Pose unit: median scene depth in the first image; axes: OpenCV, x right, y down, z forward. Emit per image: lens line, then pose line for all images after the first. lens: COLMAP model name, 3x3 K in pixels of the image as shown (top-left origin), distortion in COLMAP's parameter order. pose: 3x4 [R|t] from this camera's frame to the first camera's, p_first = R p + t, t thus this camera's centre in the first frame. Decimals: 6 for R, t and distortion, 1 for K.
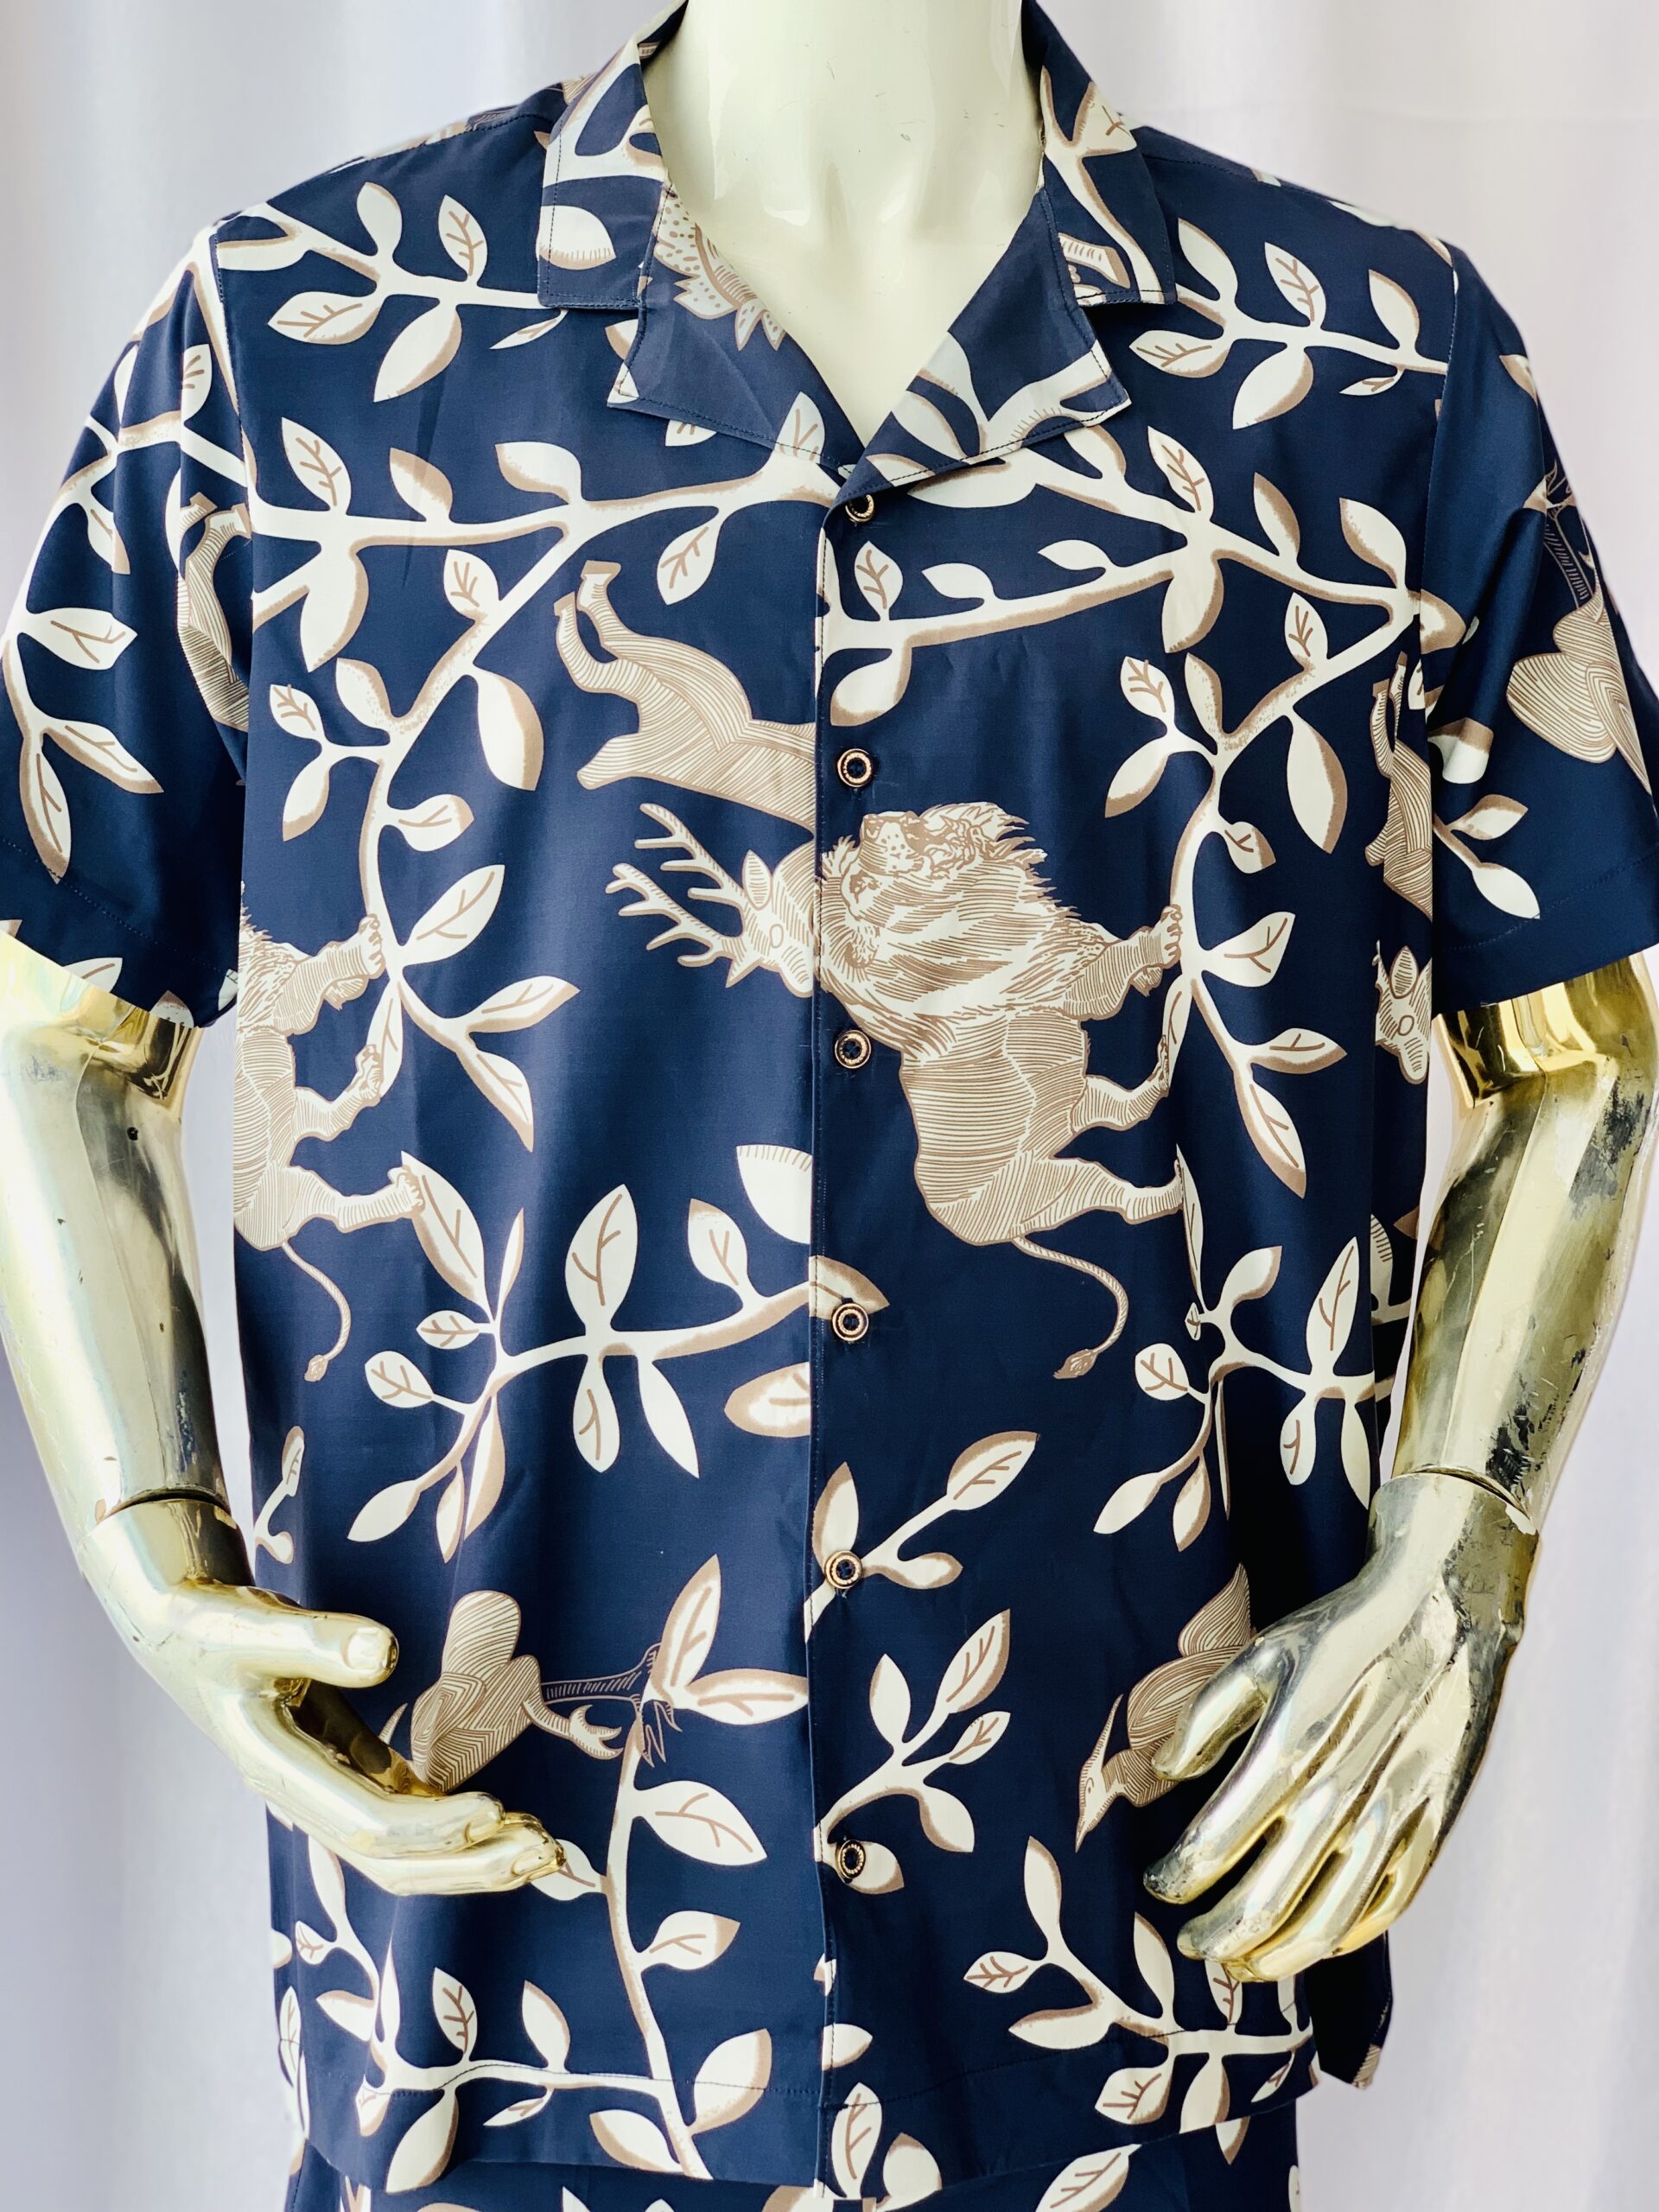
lens RADIAL K [[3275.6, 0, 836.4], [0, 3275.6, 1098.2], [0, 0, 1]] dist [-0.003652, 0.000000]
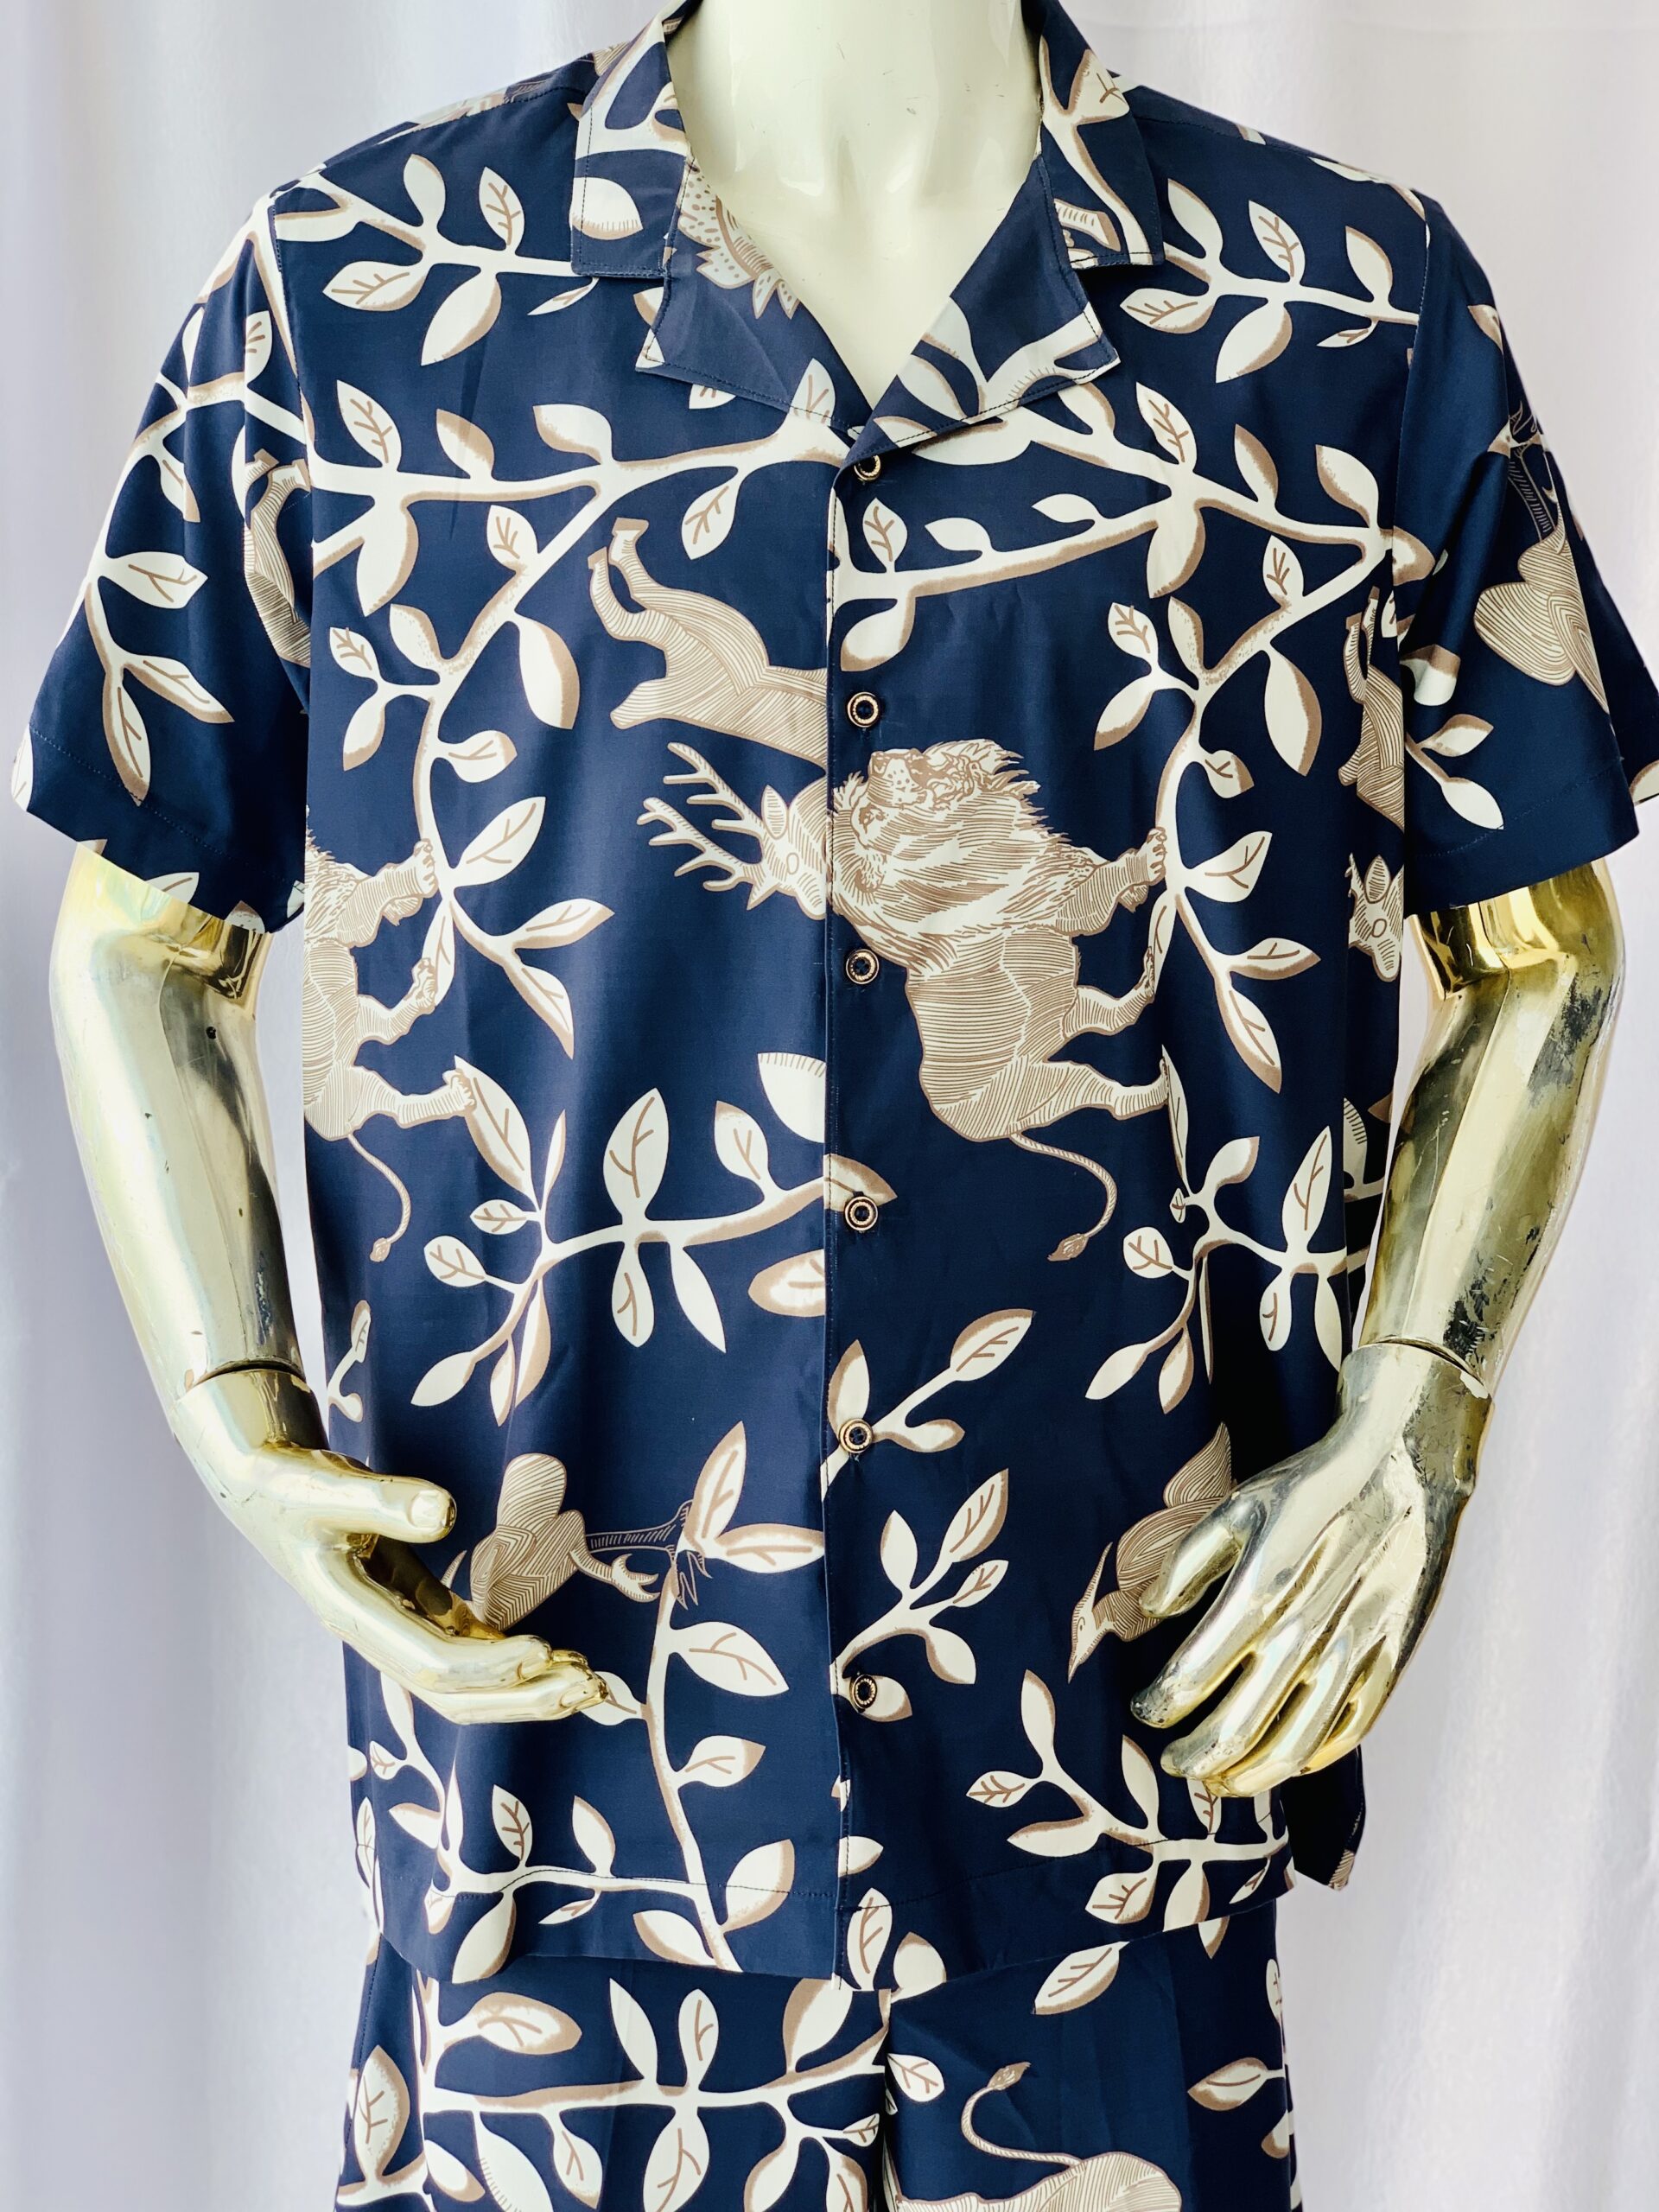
lens RADIAL K [[3275.6, 0, 833.8], [0, 3275.6, 1109.5], [0, 0, 1]] dist [-0.003652, 0.000000]
pose [[0.999753, -0.002692, -0.022047, 0.018545], [0.004238, 0.997513, 0.070352, -0.042262], [0.021803, -0.070428, 0.997279, -0.095516]]
